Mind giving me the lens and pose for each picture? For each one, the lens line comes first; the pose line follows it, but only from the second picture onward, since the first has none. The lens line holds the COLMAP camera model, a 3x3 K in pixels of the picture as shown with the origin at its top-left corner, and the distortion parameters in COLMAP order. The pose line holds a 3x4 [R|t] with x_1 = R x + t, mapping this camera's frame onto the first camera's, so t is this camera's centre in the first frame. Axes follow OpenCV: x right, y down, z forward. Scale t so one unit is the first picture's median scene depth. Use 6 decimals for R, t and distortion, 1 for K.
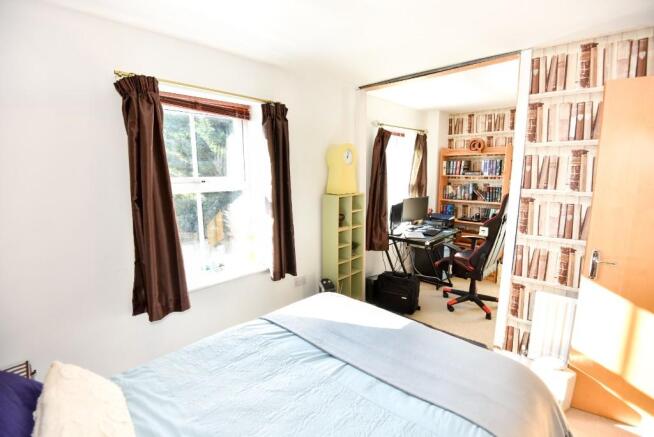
lens RADIAL K [[319.3, 0, 317.1], [0, 319.3, 220.2], [0, 0, 1]] dist [-0.023383, -0.000325]
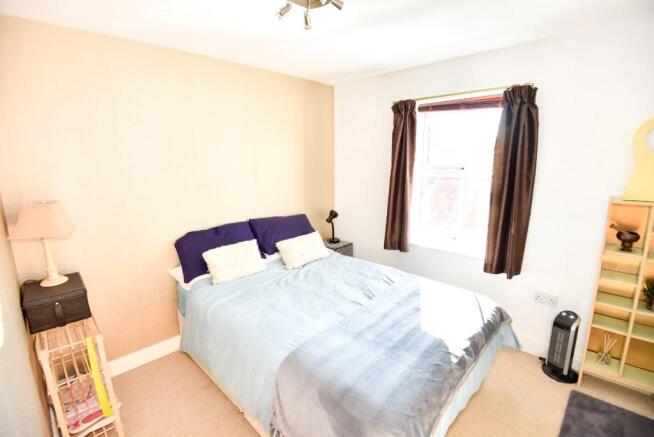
lens RADIAL K [[319.3, 0, 317.1], [0, 319.3, 220.2], [0, 0, 1]] dist [-0.023383, -0.000325]
pose [[-0.062703, 0.189100, -0.979954, 1.199306], [-0.157471, 0.967712, 0.196814, -0.109615], [0.985531, 0.166655, -0.030901, 0.710172]]
